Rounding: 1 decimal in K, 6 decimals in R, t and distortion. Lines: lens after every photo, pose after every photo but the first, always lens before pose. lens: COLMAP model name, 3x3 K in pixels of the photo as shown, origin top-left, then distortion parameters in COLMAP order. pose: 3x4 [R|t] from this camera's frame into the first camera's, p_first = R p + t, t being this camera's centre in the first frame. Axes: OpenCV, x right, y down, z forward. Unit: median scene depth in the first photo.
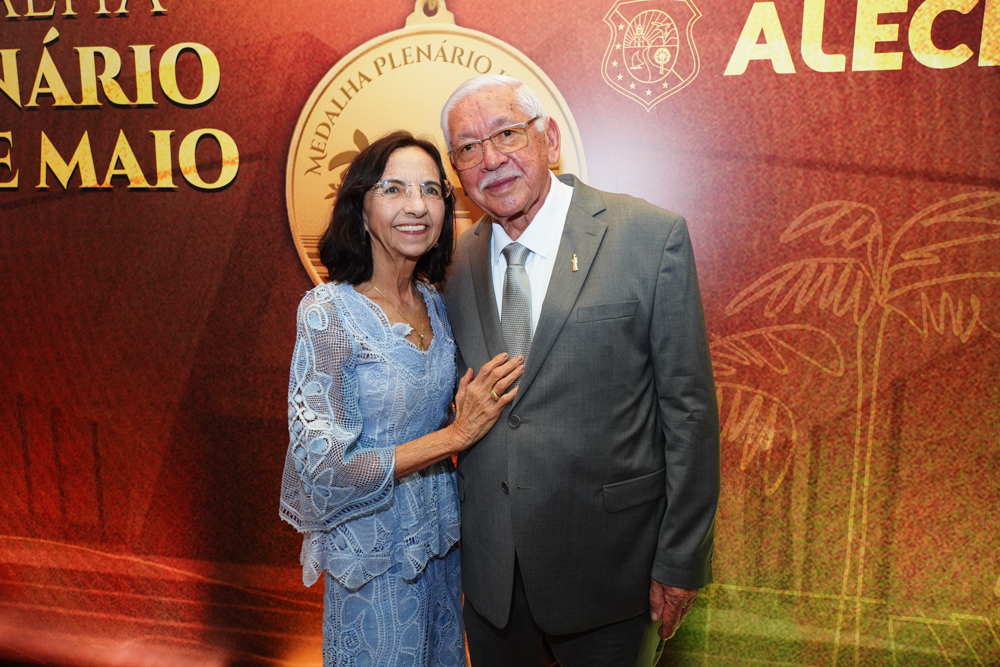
lens RADIAL K [[636.1, 0, 493.9], [0, 636.1, 331.6], [0, 0, 1]] dist [-0.005305, 0.018373]
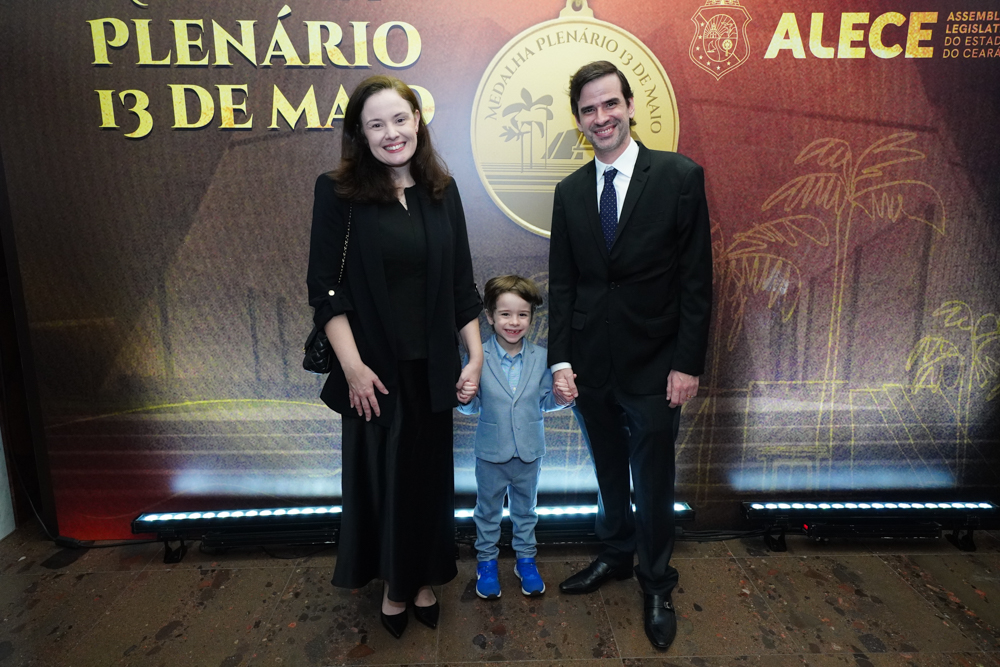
lens RADIAL K [[691.5, 0, 503.5], [0, 691.5, 334.5], [0, 0, 1]] dist [0.000881, 0.028052]
pose [[0.981512, -0.053011, 0.183913, -0.587389], [0.037778, 0.995633, 0.085368, 0.106779], [-0.187635, -0.076842, 0.979228, -0.588179]]
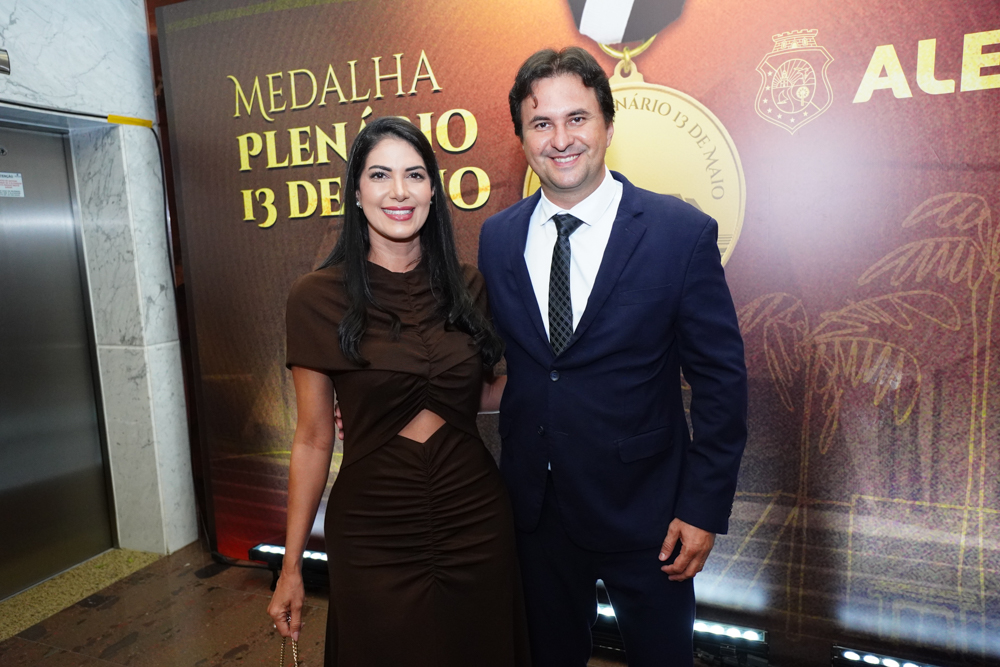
lens RADIAL K [[691.5, 0, 503.1], [0, 691.5, 334.7], [0, 0, 1]] dist [0.000881, 0.028052]
pose [[0.969930, -0.012406, -0.243068, 0.001591], [0.015888, 0.999797, 0.012371, 0.044645], [0.242865, -0.015861, 0.969930, -0.532952]]
